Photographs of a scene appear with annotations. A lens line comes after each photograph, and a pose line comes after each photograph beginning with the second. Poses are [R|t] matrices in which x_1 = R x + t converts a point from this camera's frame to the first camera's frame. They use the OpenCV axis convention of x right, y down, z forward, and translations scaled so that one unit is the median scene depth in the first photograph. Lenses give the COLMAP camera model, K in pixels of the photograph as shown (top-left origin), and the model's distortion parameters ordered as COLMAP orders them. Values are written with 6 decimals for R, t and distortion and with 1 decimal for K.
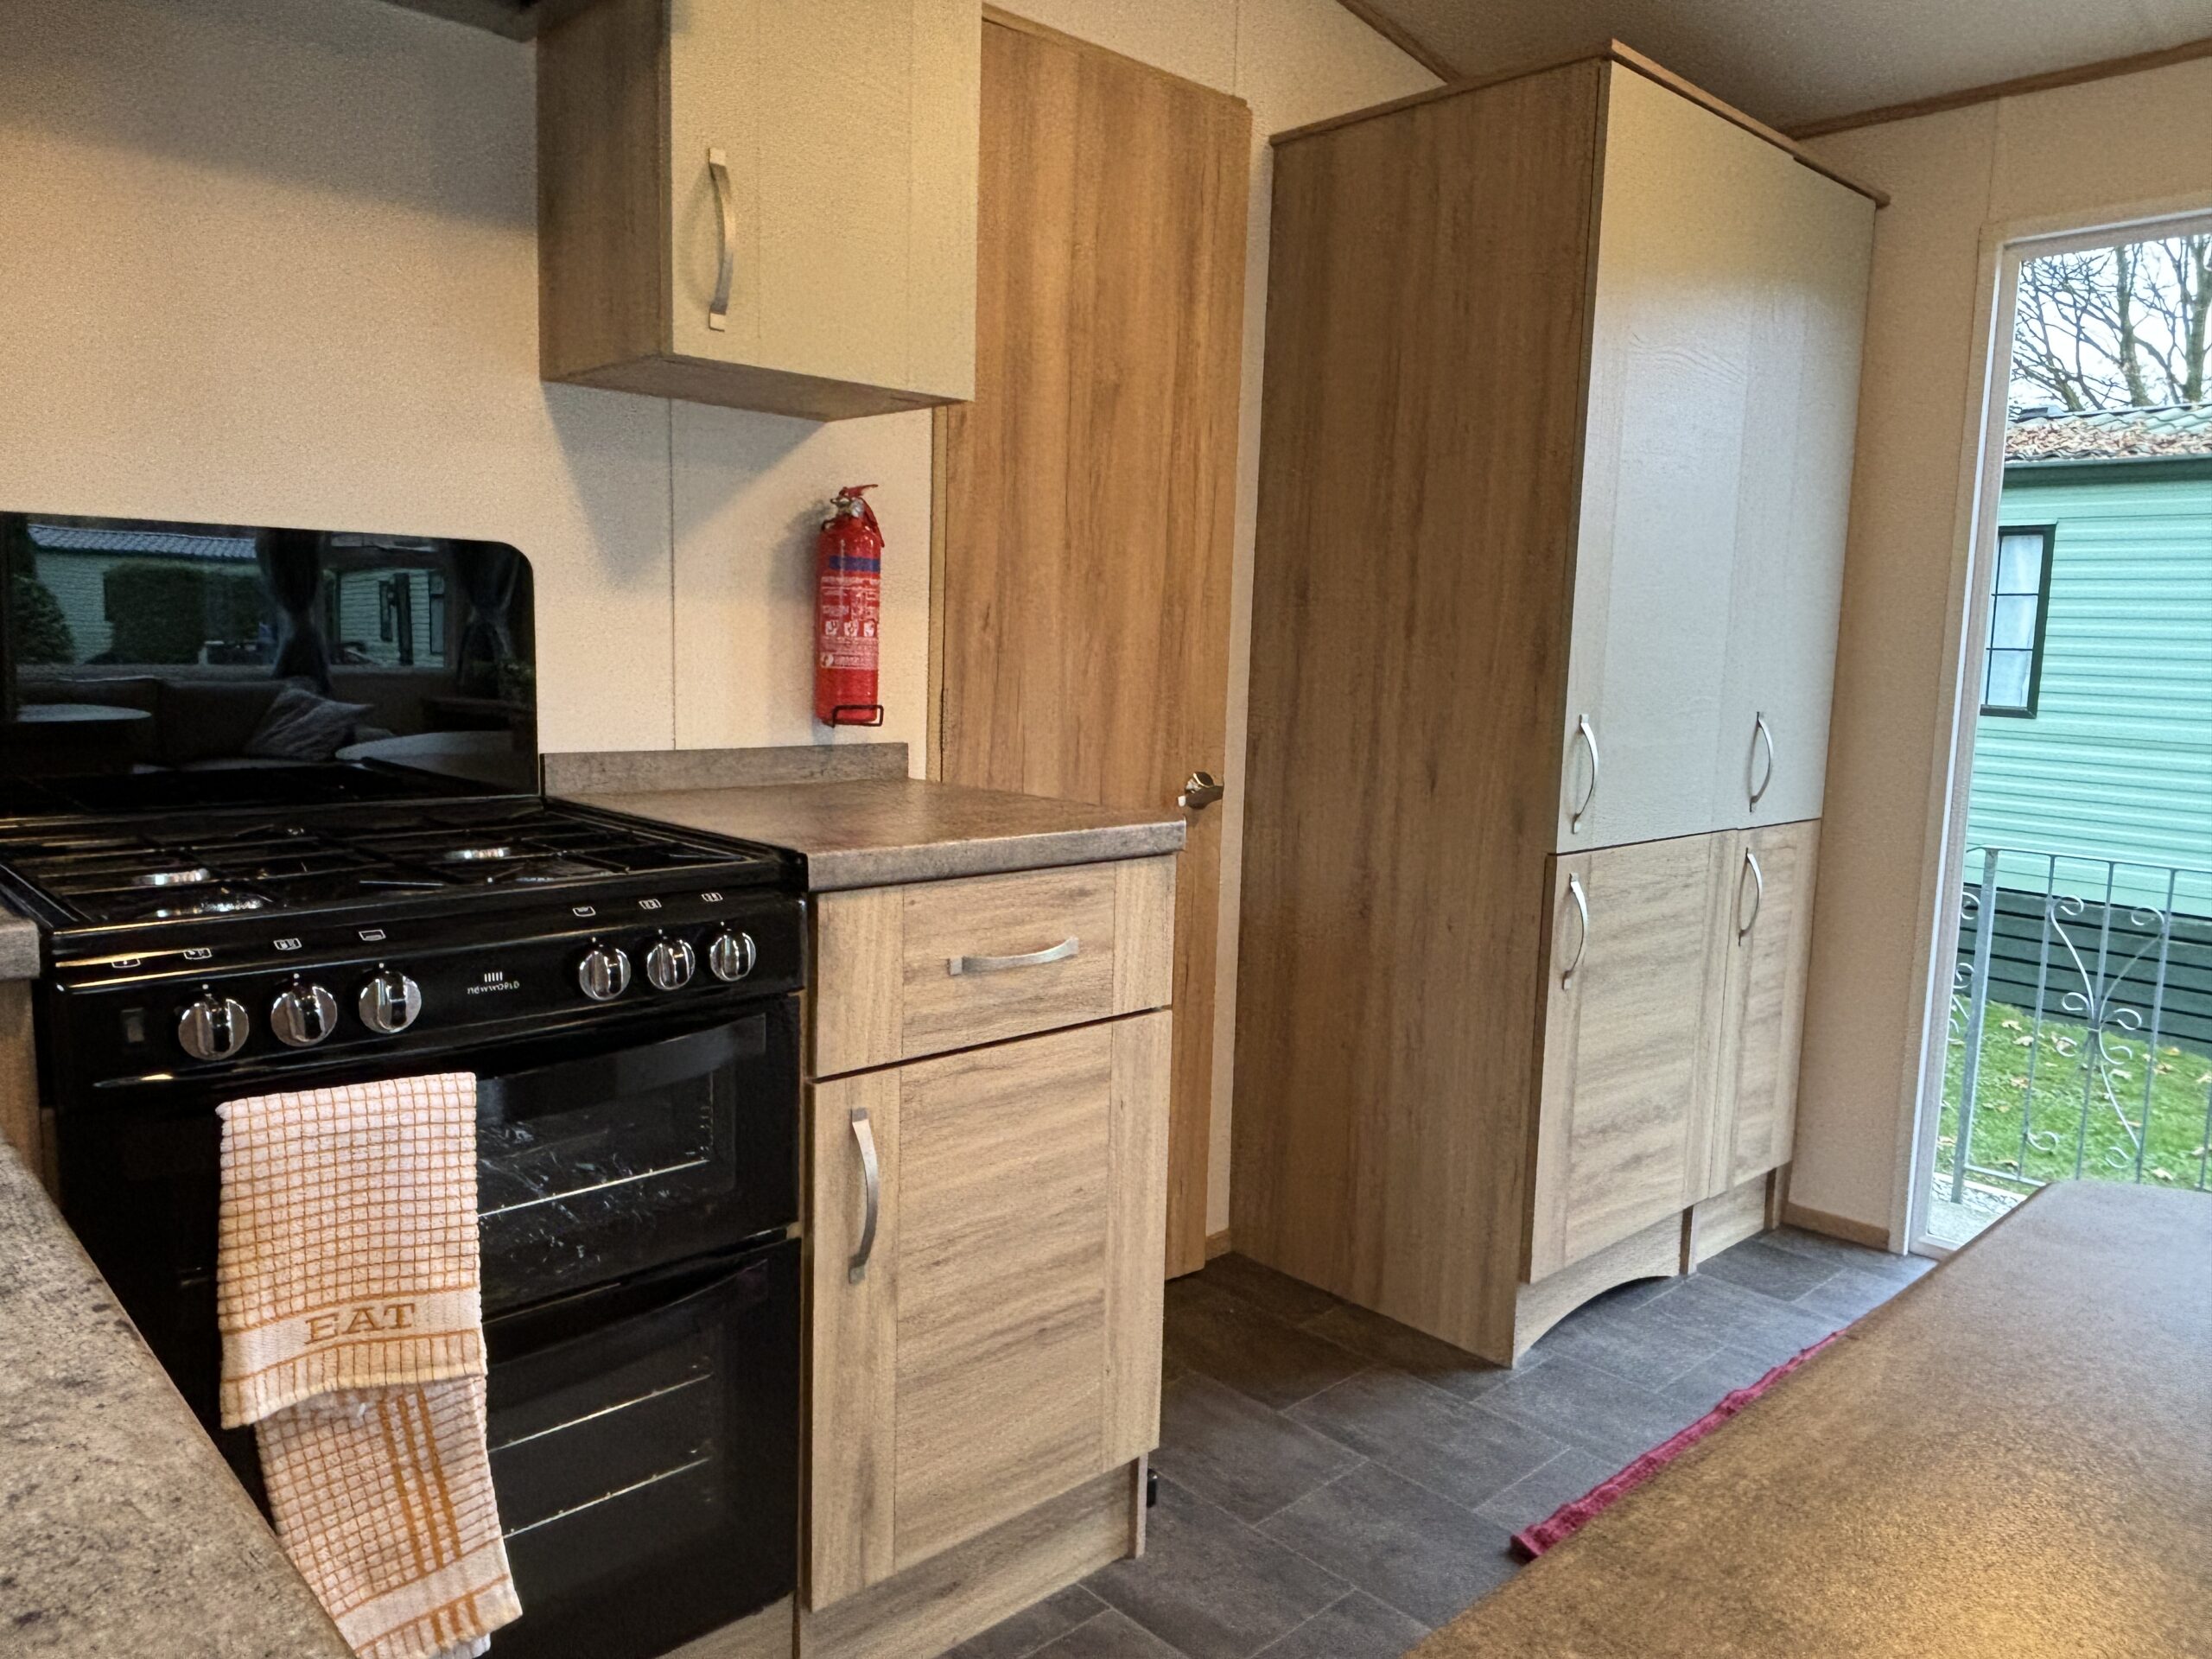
lens RADIAL K [[1527.9, 0, 1098.7], [0, 1527.9, 815.6], [0, 0, 1]] dist [0.004916, -0.001005]
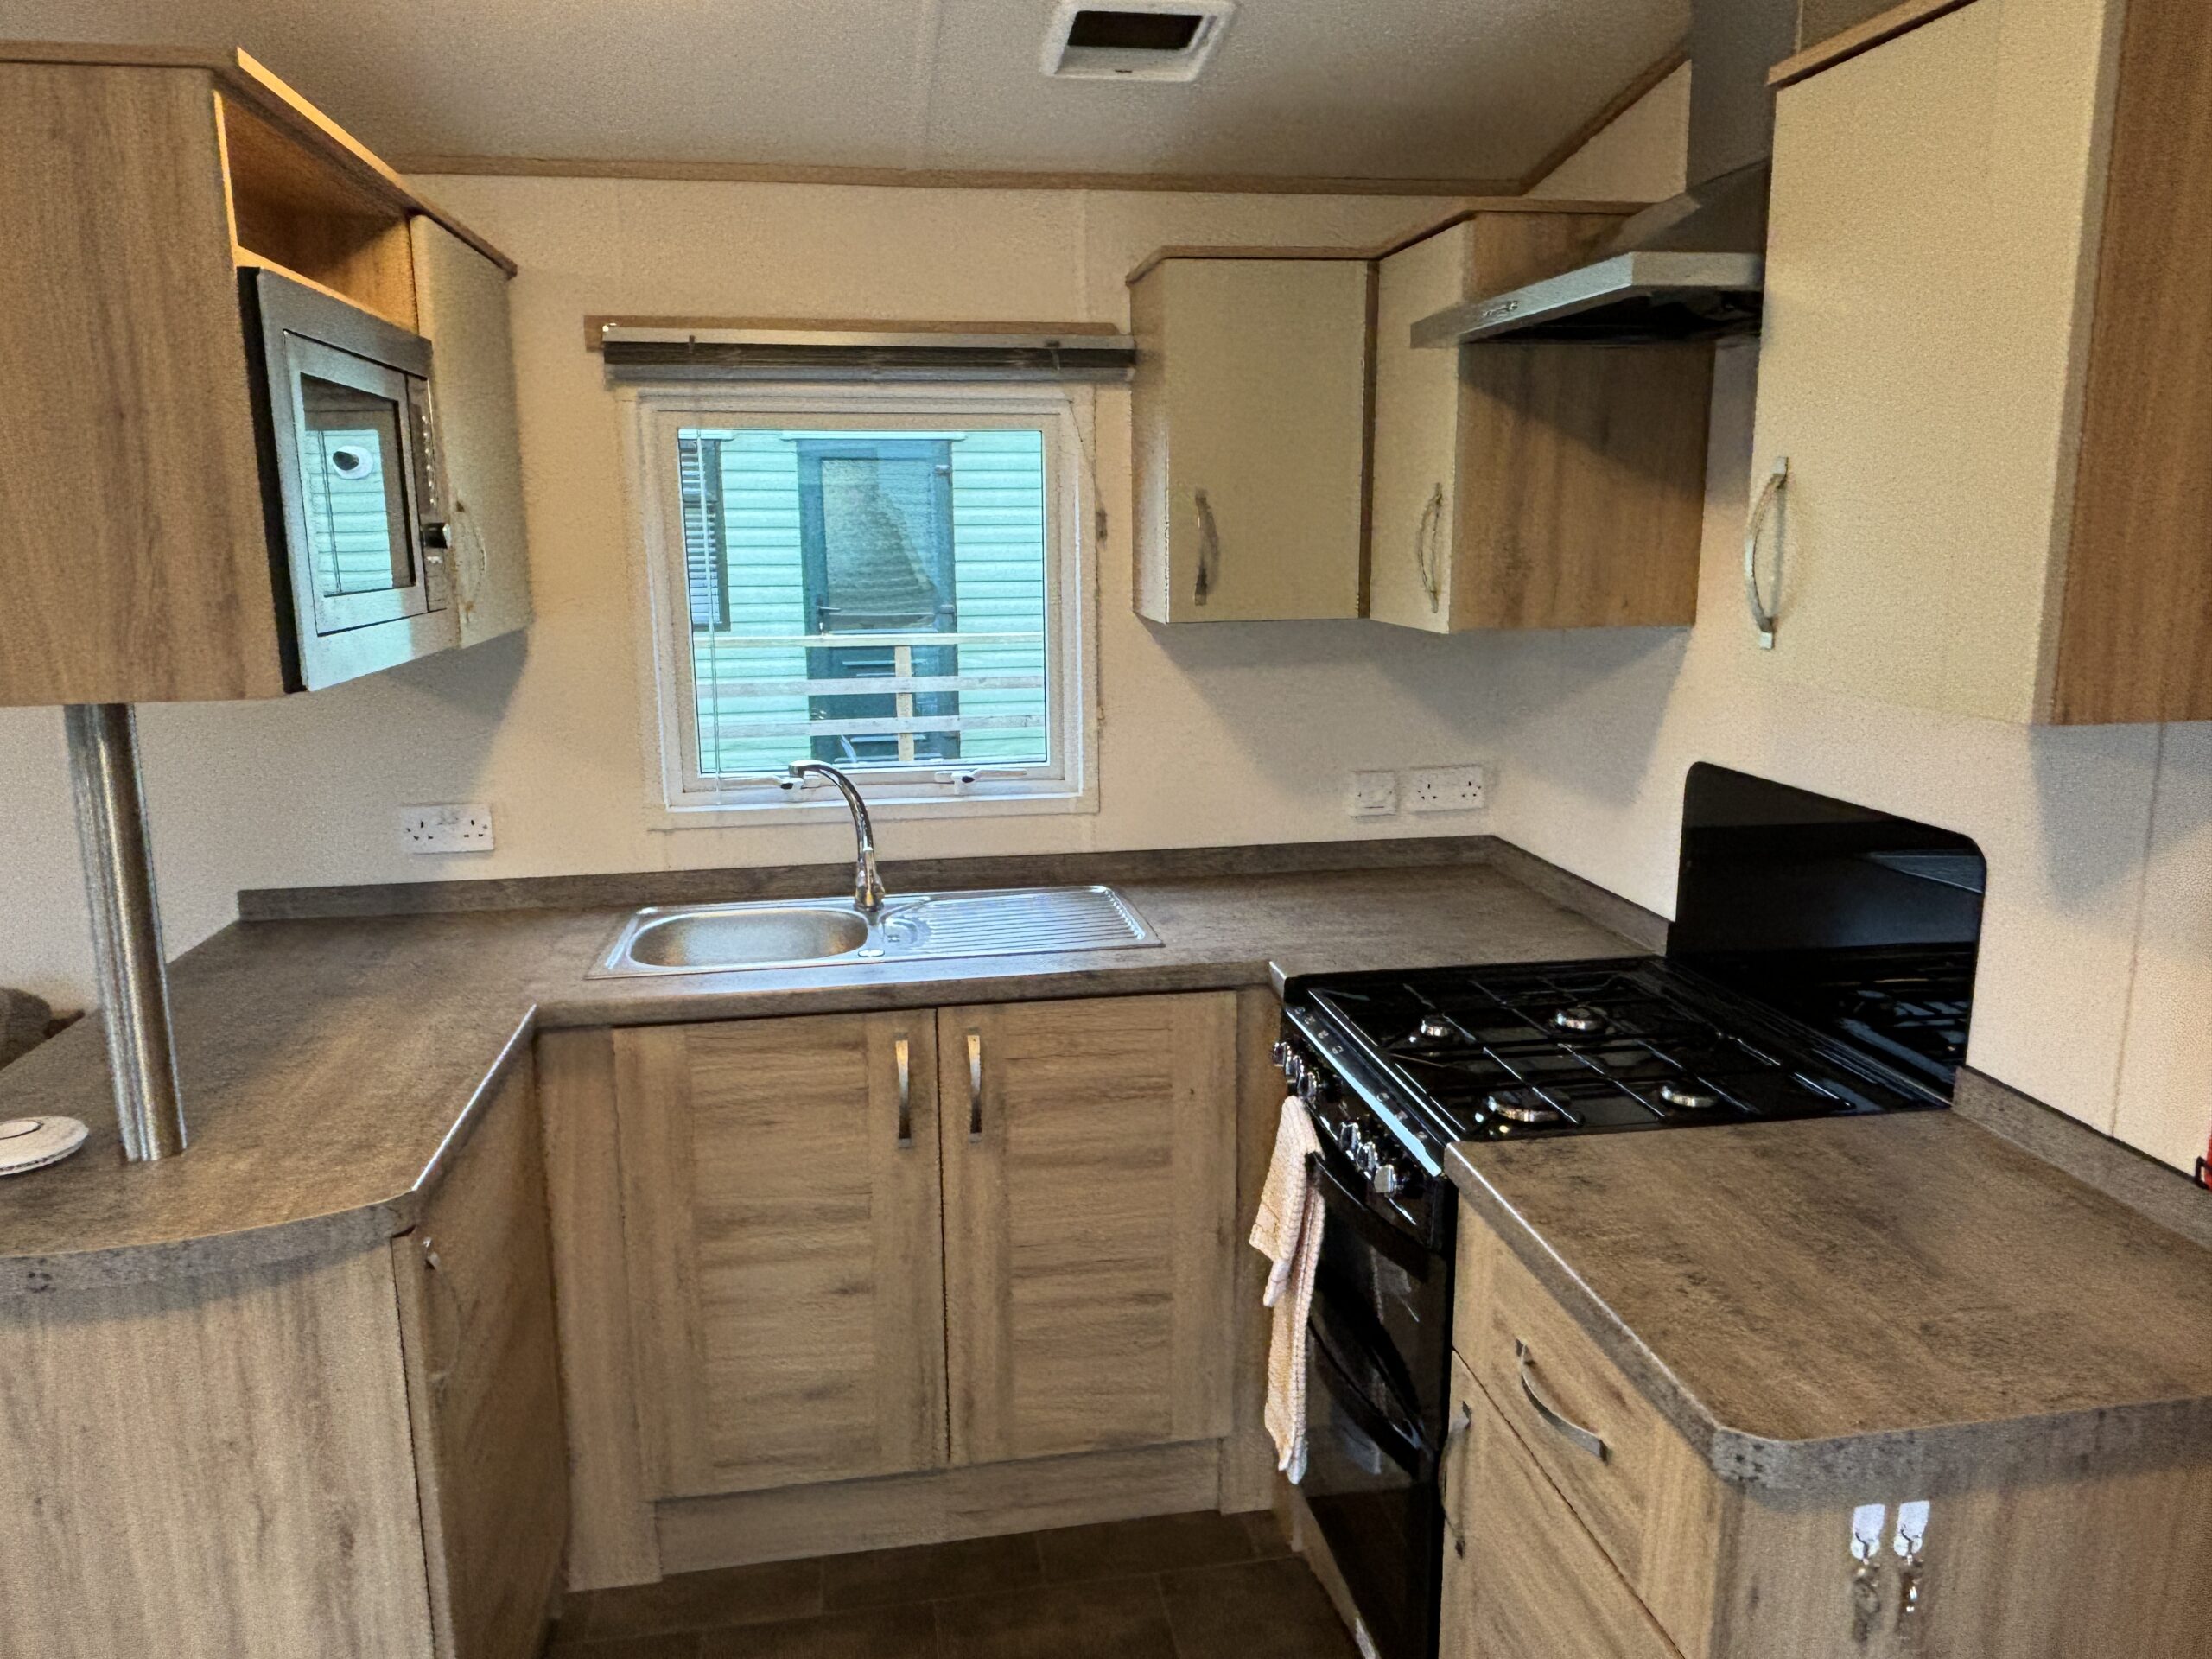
lens RADIAL K [[1527.9, 0, 1098.7], [0, 1527.9, 815.6], [0, 0, 1]] dist [0.004916, -0.001005]
pose [[-0.563354, 0.139353, -0.814379, 0.639103], [-0.096940, 0.967717, 0.232650, -0.350715], [0.820509, 0.210010, -0.531658, 1.070670]]
